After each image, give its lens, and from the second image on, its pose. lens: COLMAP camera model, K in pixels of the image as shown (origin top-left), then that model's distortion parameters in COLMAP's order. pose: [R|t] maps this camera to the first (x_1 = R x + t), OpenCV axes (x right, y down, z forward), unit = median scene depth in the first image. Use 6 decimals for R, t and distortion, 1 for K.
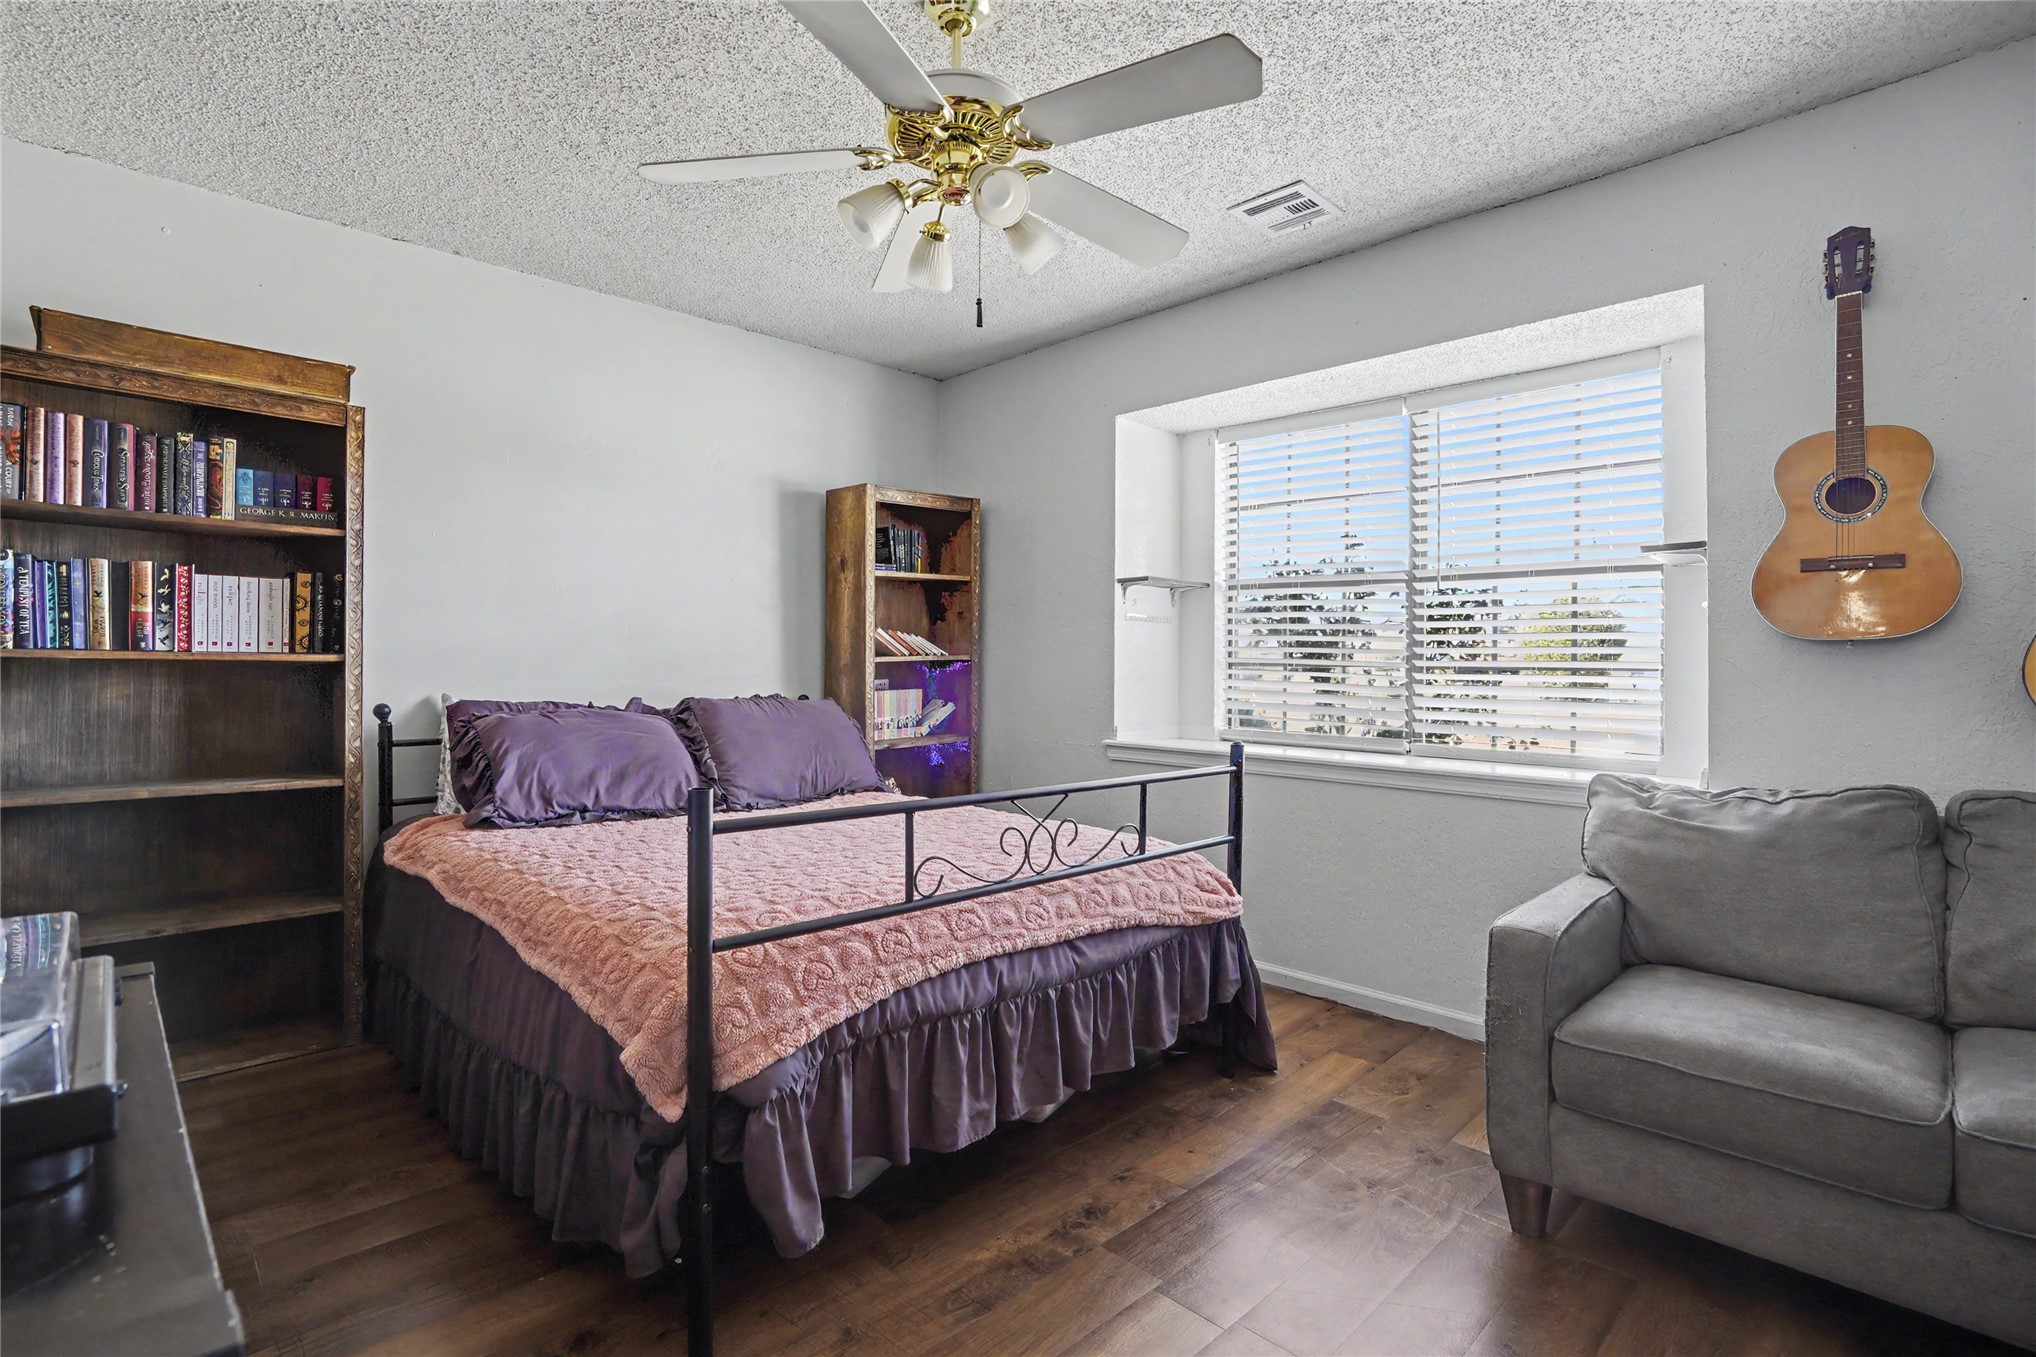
lens RADIAL K [[958.7, 0, 1018.9], [0, 958.7, 672.7], [0, 0, 1]] dist [-0.065787, 0.026430]
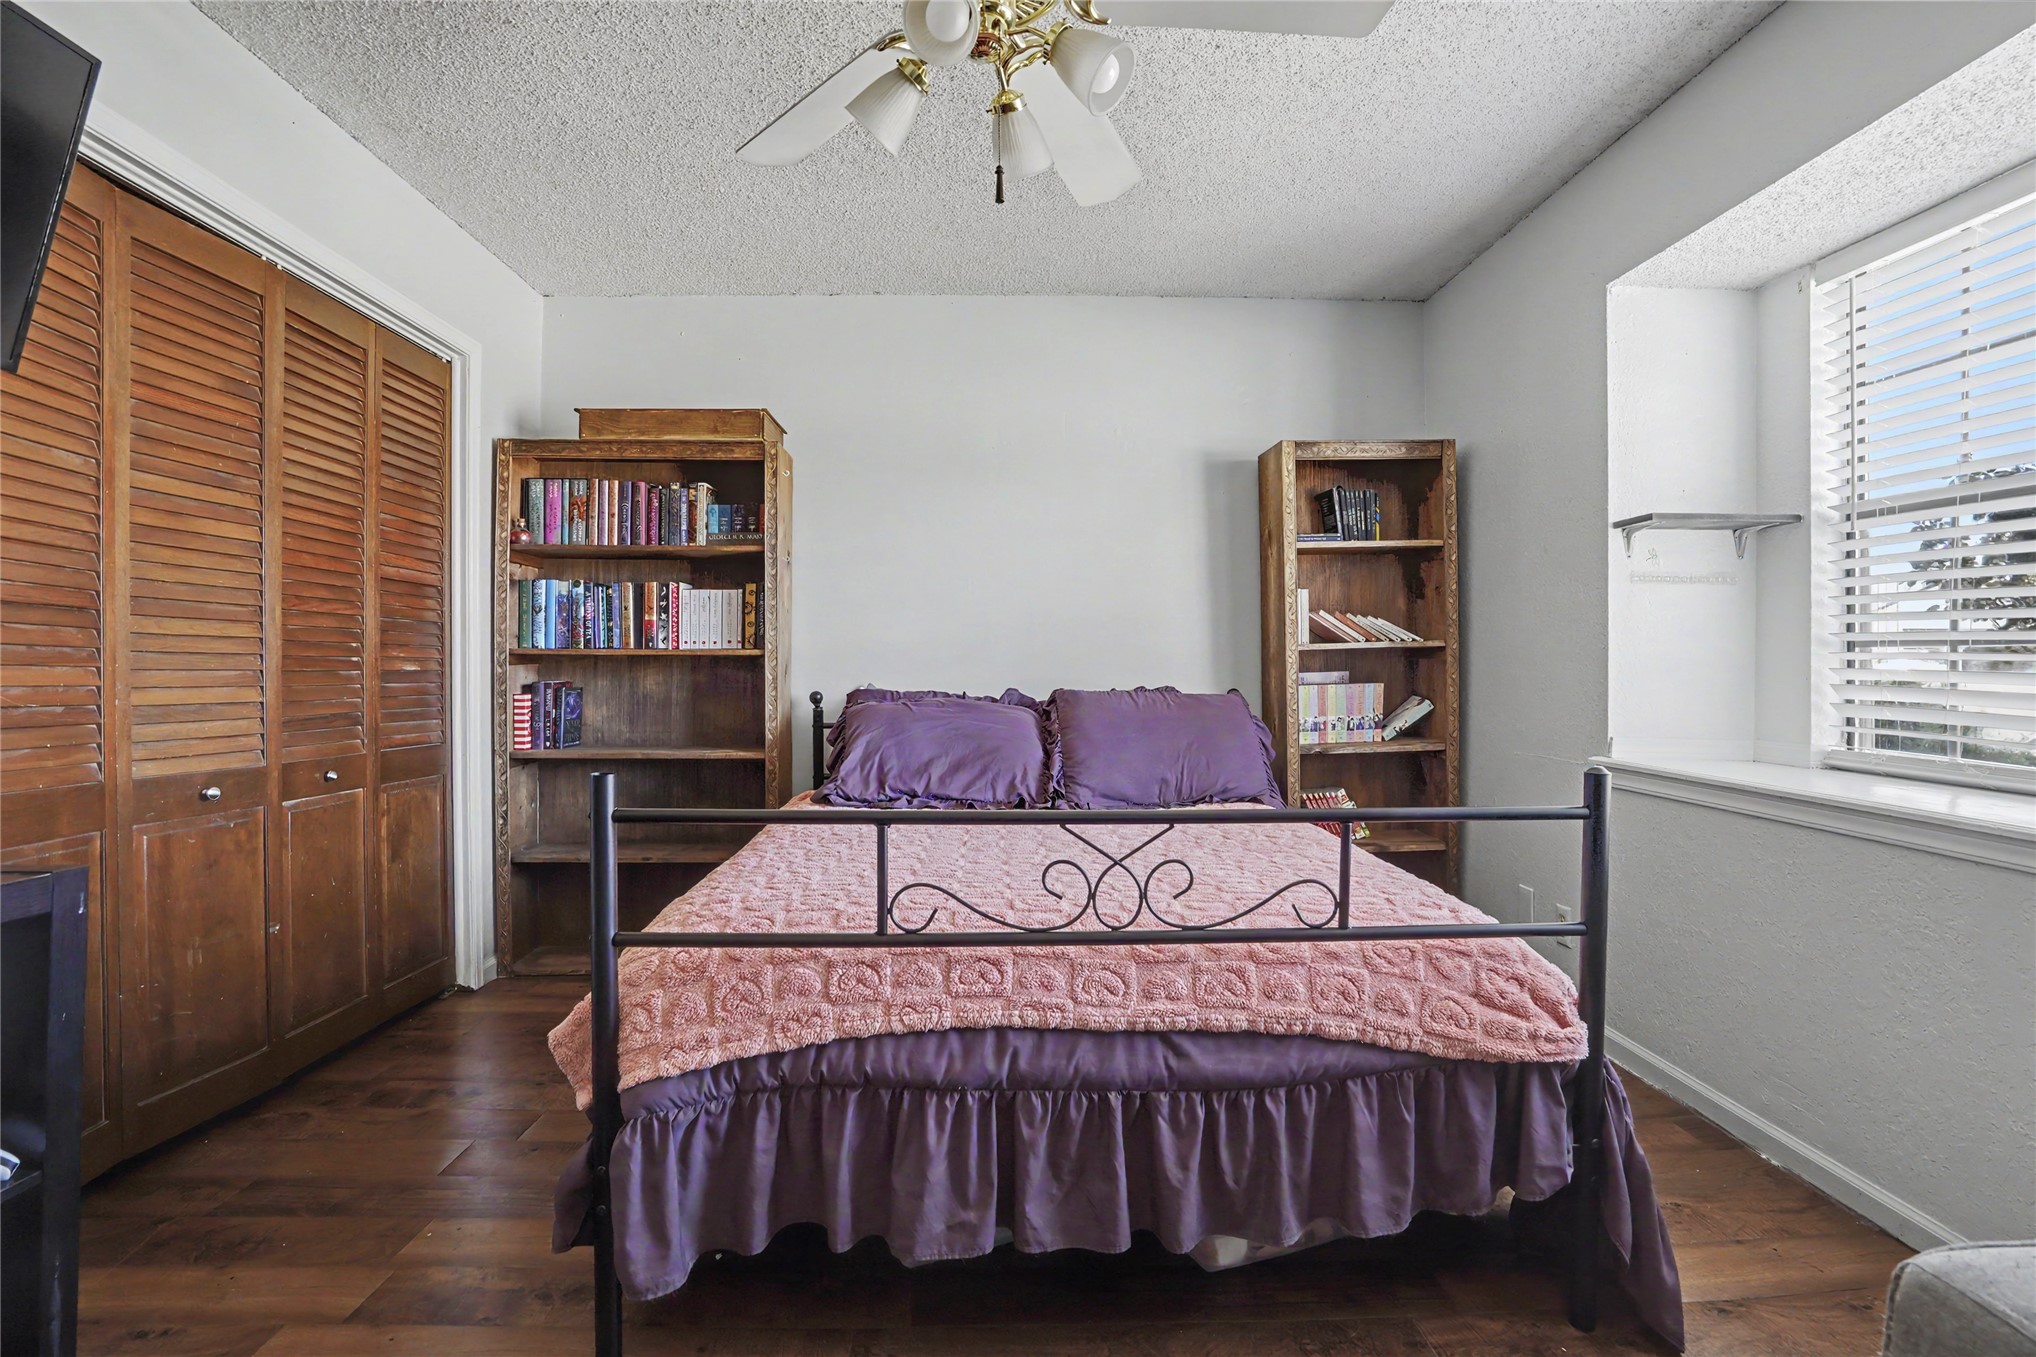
lens RADIAL K [[958.7, 0, 1018.9], [0, 958.7, 672.7], [0, 0, 1]] dist [-0.065787, 0.026430]
pose [[0.735496, -0.002089, -0.677526, 0.346001], [0.003760, 0.999992, 0.000998, 0.010284], [0.677519, -0.003281, 0.735498, 0.315933]]
